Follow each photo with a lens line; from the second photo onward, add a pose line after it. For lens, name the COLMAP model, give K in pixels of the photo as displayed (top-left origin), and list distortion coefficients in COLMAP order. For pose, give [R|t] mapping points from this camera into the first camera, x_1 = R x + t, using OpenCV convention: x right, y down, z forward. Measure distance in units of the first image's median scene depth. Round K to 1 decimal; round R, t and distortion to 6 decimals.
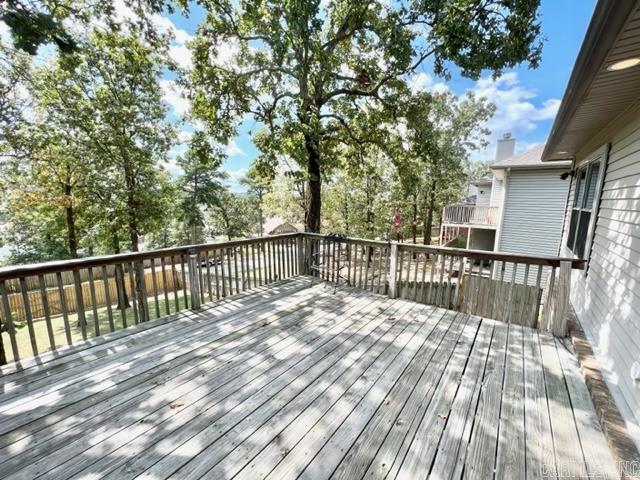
lens RADIAL K [[254.8, 0, 319.3], [0, 254.8, 242.8], [0, 0, 1]] dist [-0.001623, -0.000091]
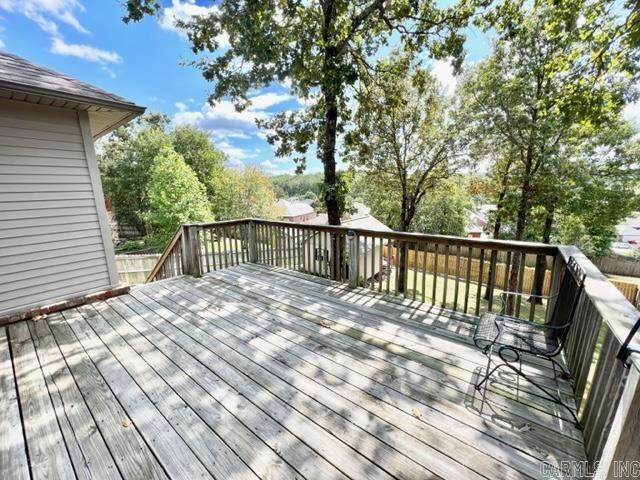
lens RADIAL K [[254.8, 0, 318.9], [0, 254.8, 242.0], [0, 0, 1]] dist [-0.001623, -0.000091]
pose [[0.007931, 0.188806, -0.981982, 0.576224], [-0.143158, 0.972112, 0.185752, -0.113986], [0.989668, 0.139105, 0.034739, 0.894774]]
